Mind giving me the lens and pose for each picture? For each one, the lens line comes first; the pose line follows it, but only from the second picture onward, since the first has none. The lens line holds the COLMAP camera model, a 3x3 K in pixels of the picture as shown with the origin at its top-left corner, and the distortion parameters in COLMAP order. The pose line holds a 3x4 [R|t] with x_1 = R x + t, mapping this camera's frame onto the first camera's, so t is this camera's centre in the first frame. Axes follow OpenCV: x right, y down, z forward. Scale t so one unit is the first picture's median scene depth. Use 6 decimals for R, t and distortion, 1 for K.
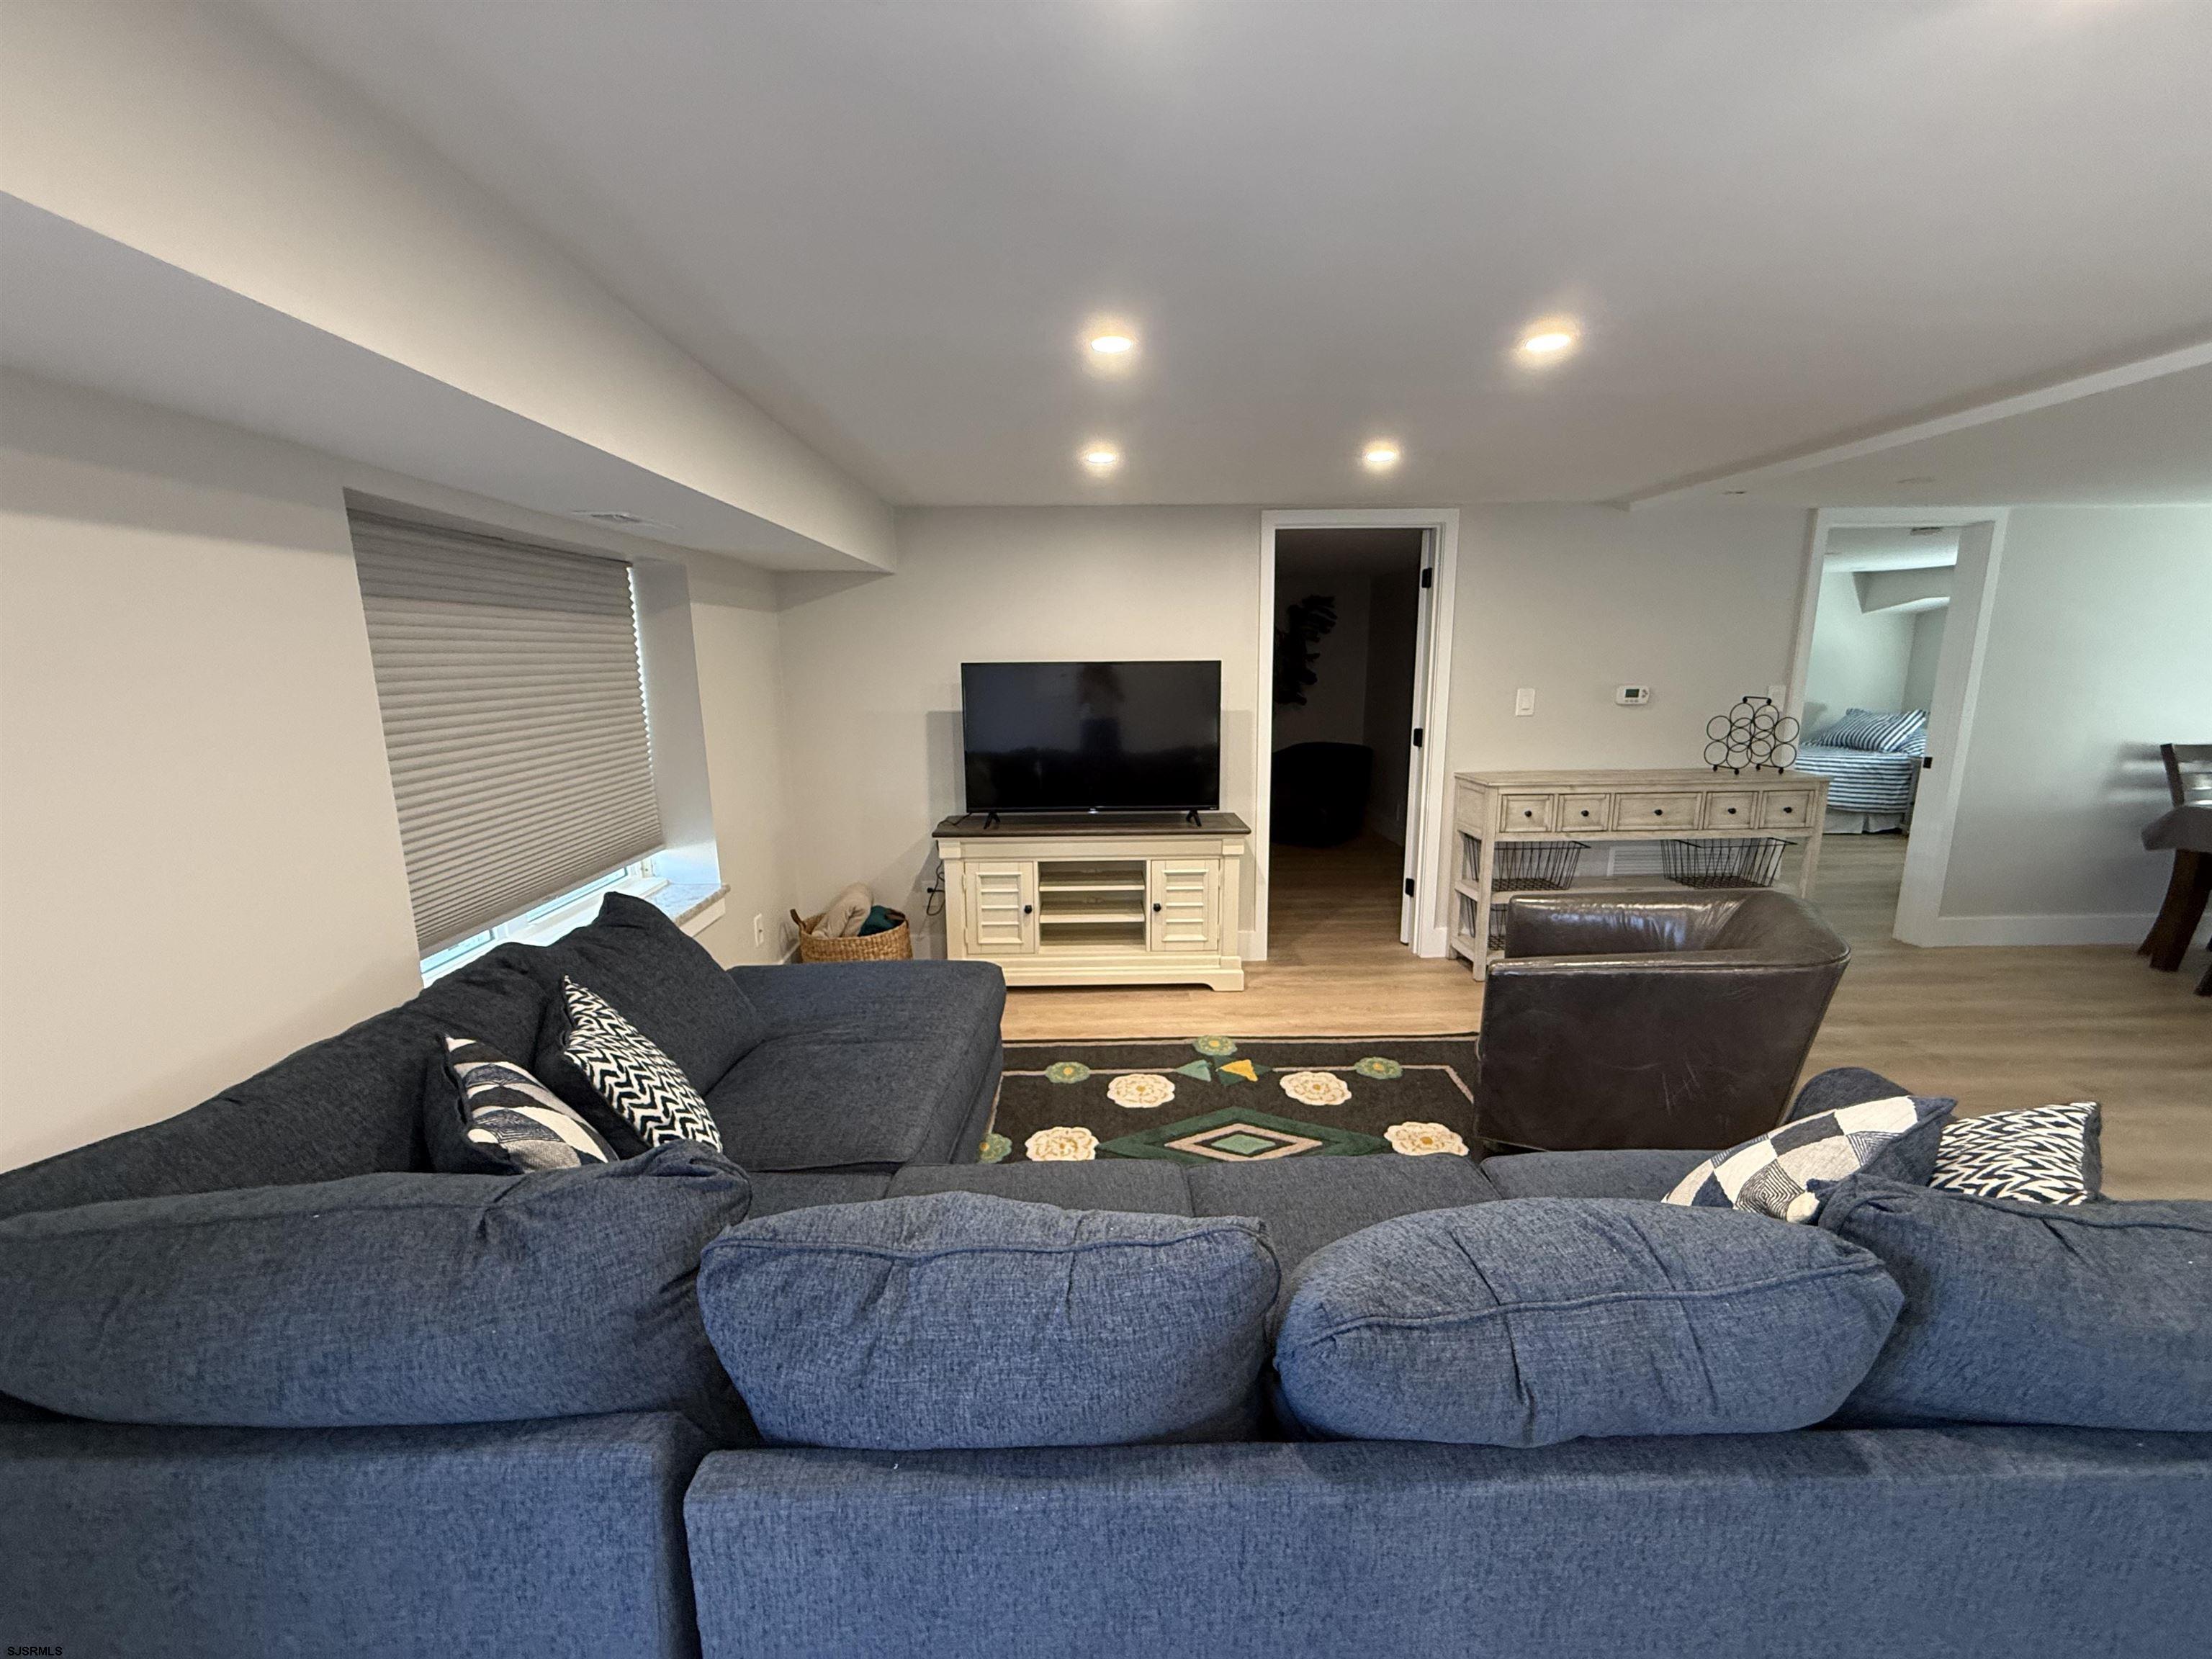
lens RADIAL K [[881.5, 0, 1100.4], [0, 881.5, 829.9], [0, 0, 1]] dist [-0.001068, 0.000199]
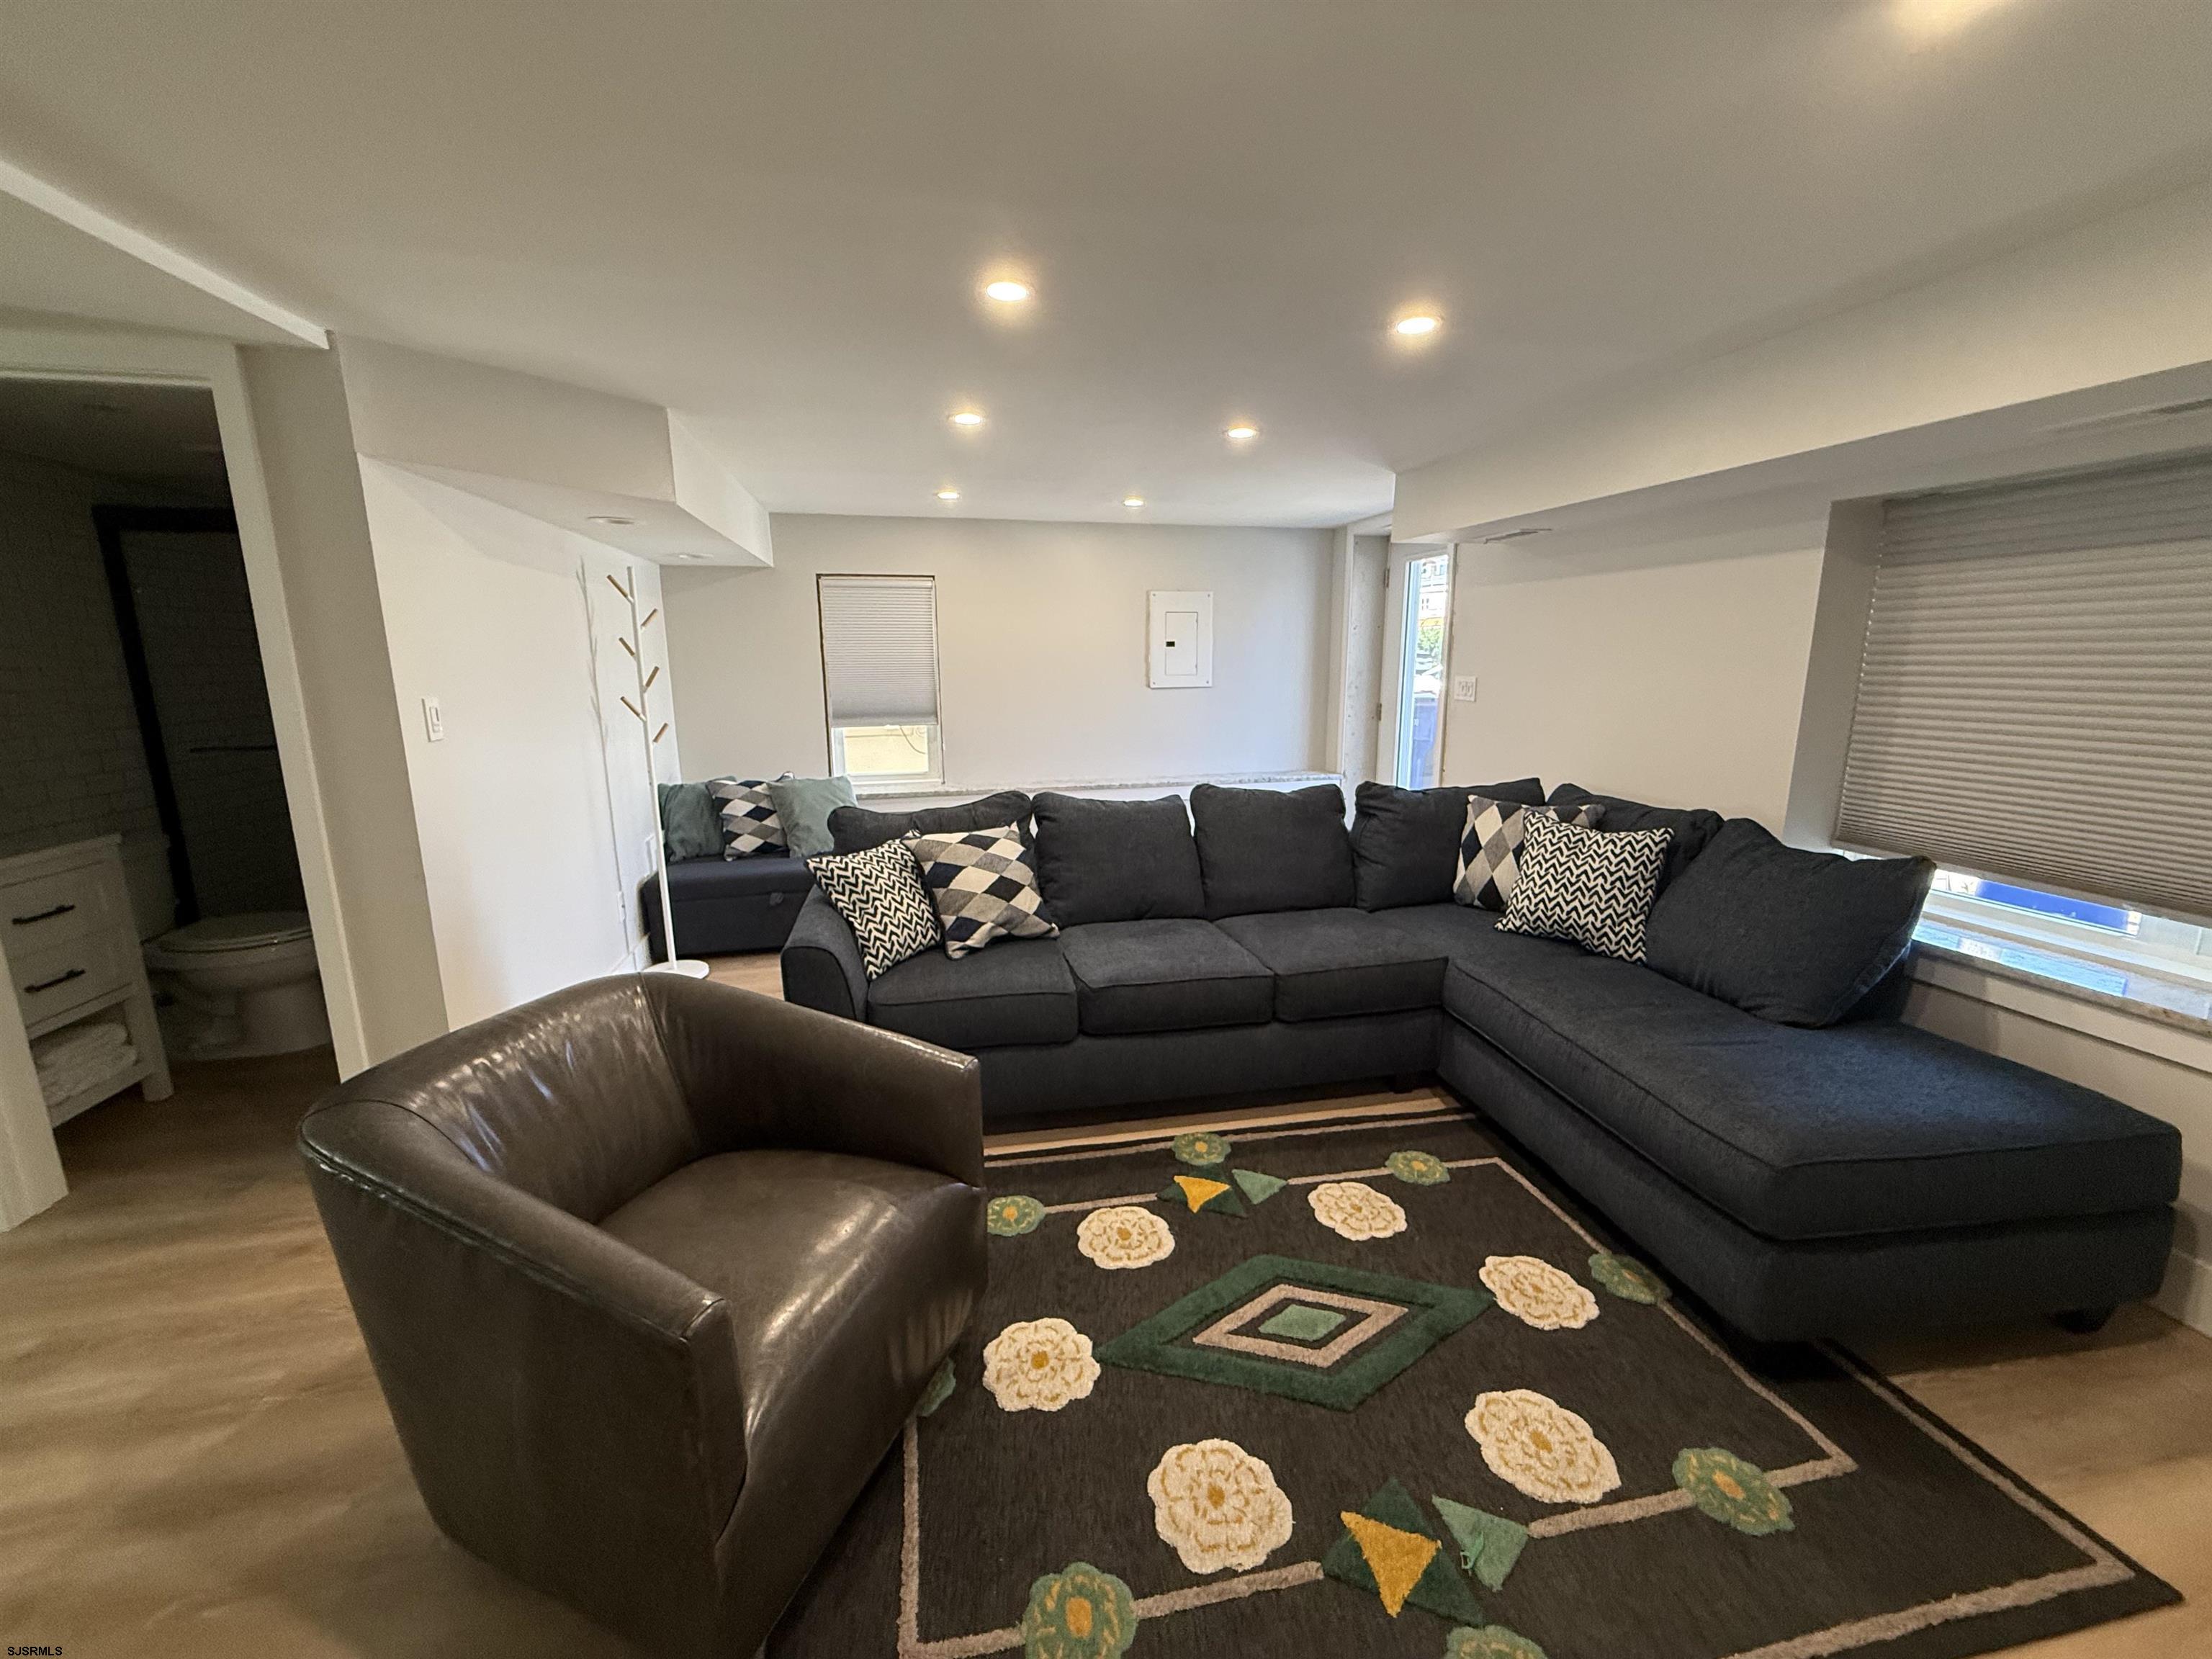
lens RADIAL K [[881.5, 0, 1100.4], [0, 881.5, 829.9], [0, 0, 1]] dist [-0.001068, 0.000199]
pose [[-0.980994, 0.055513, -0.185925, 0.291696], [-0.020595, 0.922997, 0.384255, -0.179514], [0.192940, 0.380781, -0.904312, 0.993321]]
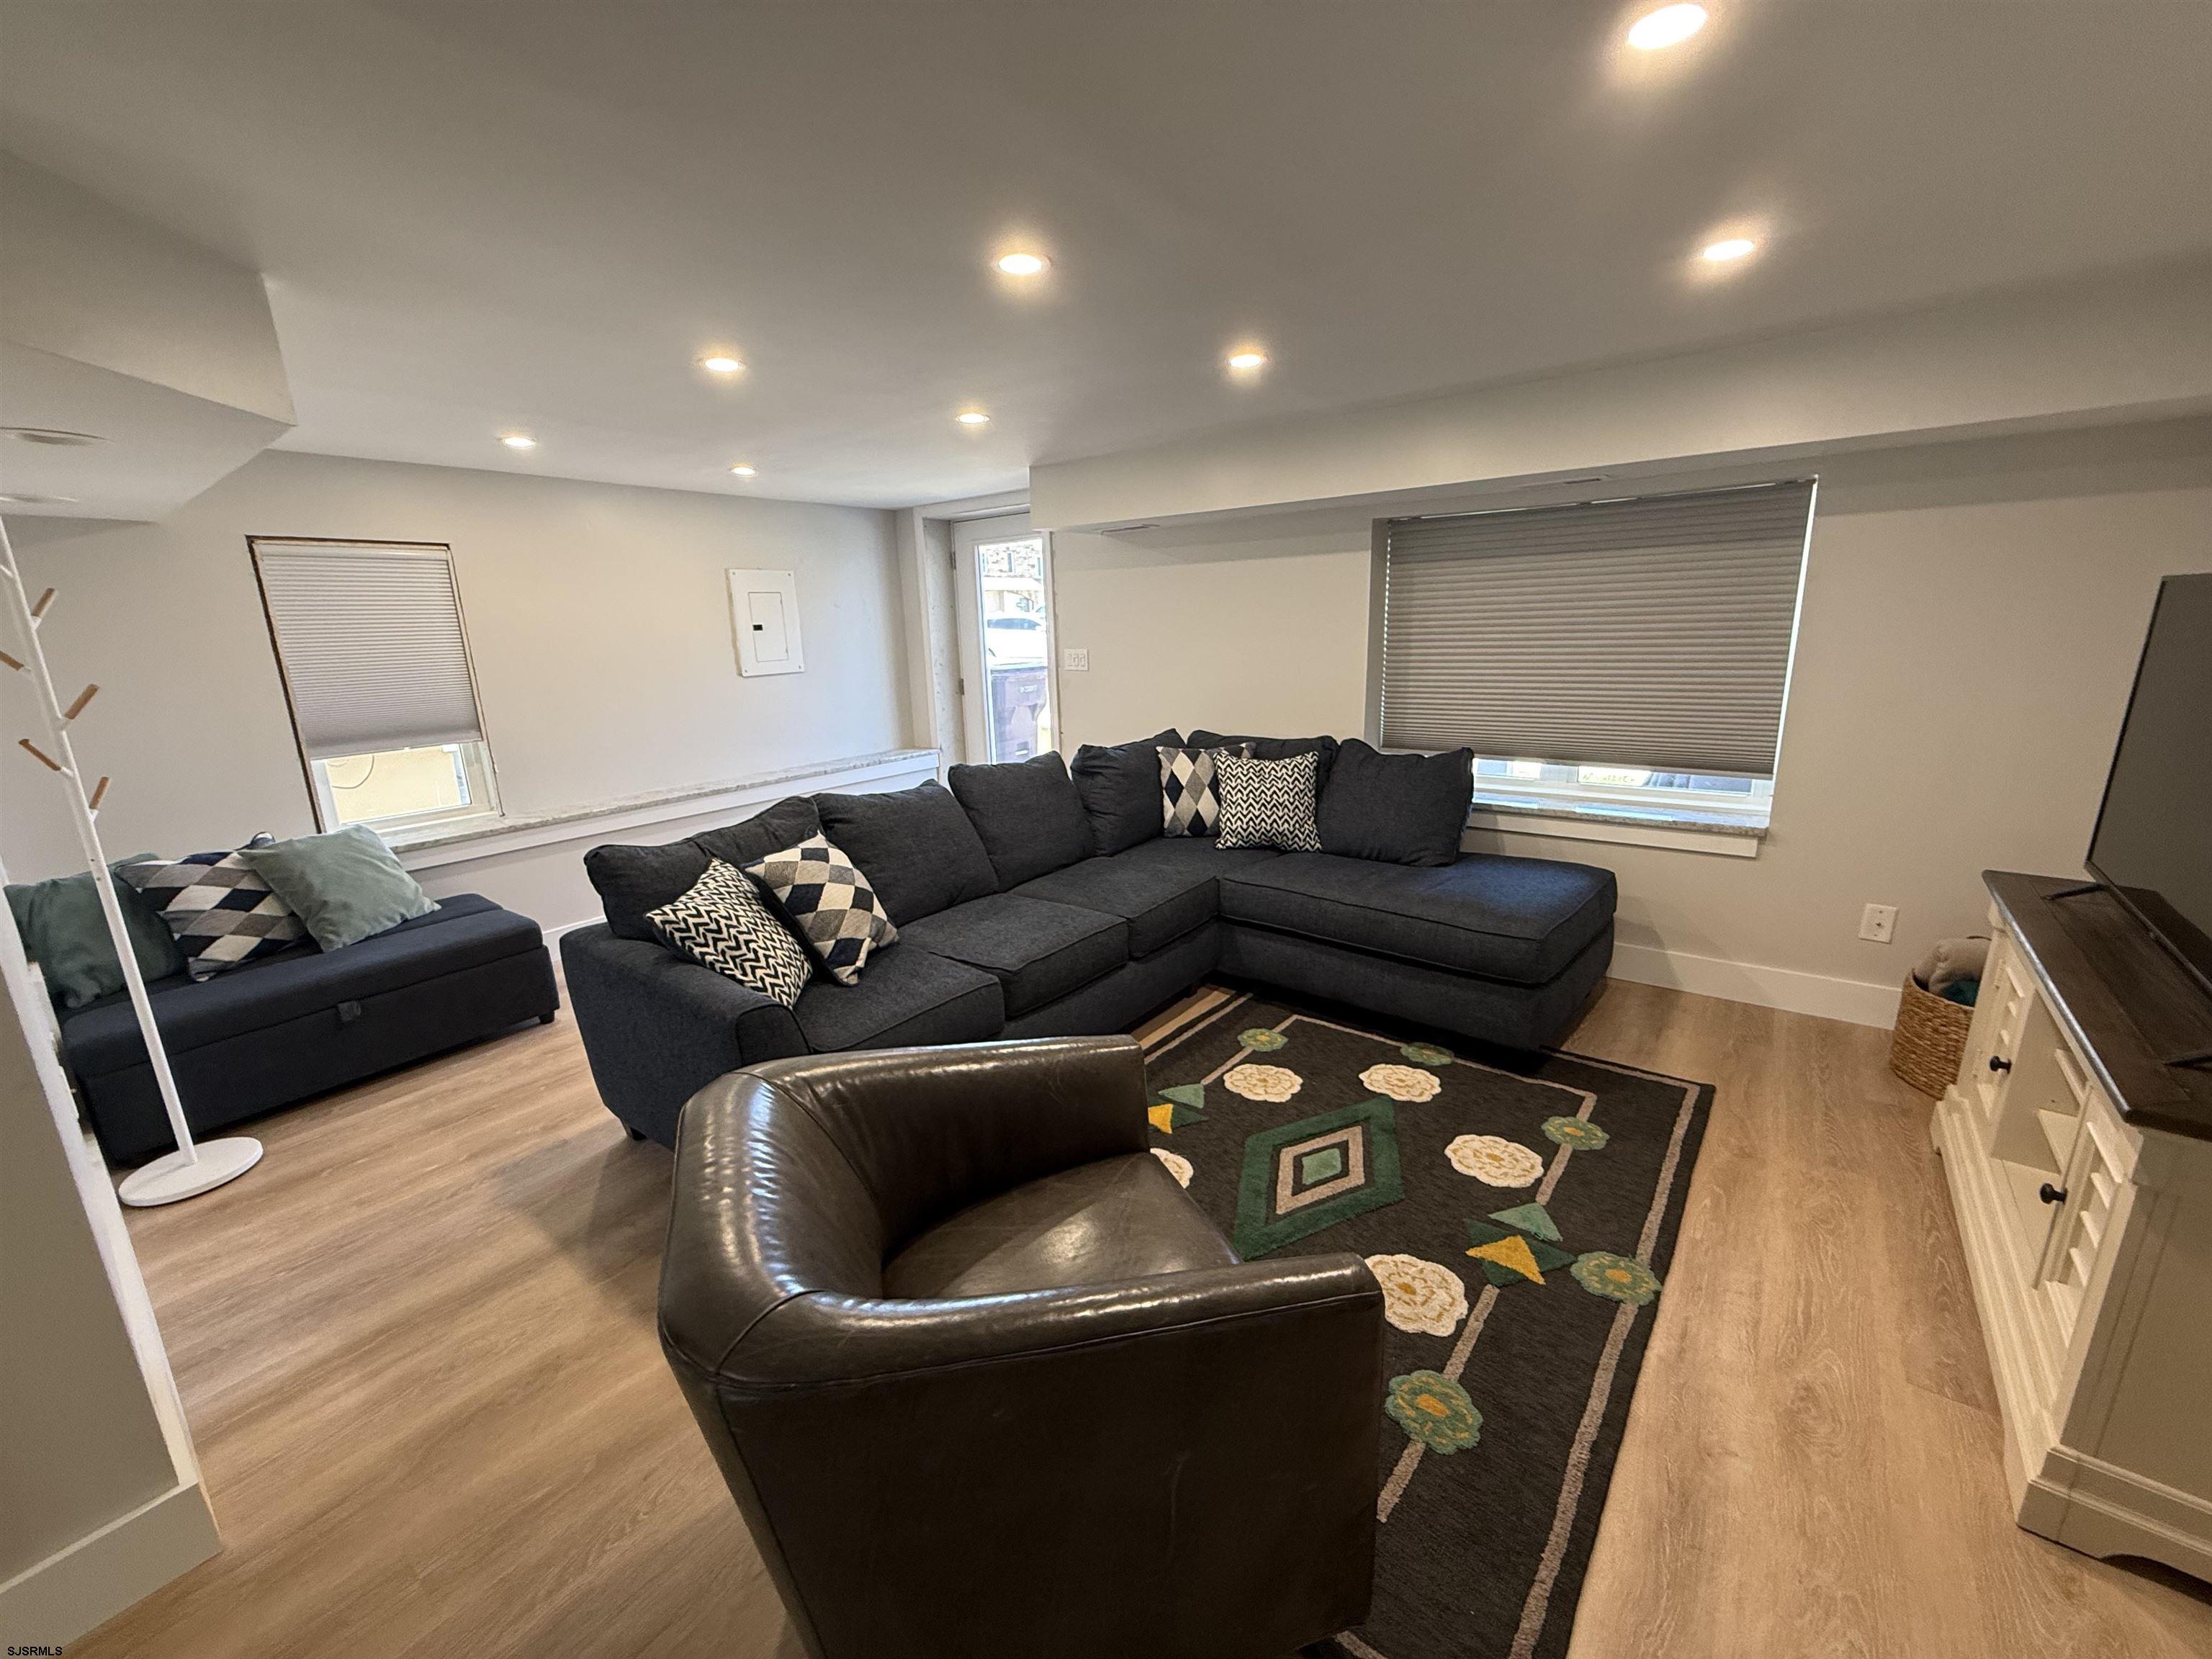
lens RADIAL K [[881.5, 0, 1100.4], [0, 881.5, 829.9], [0, 0, 1]] dist [-0.001068, 0.000199]
pose [[-0.627607, 0.211214, -0.749332, 0.602962], [-0.115111, 0.926741, 0.357632, -0.160171], [0.769974, 0.310709, -0.557315, 0.832875]]
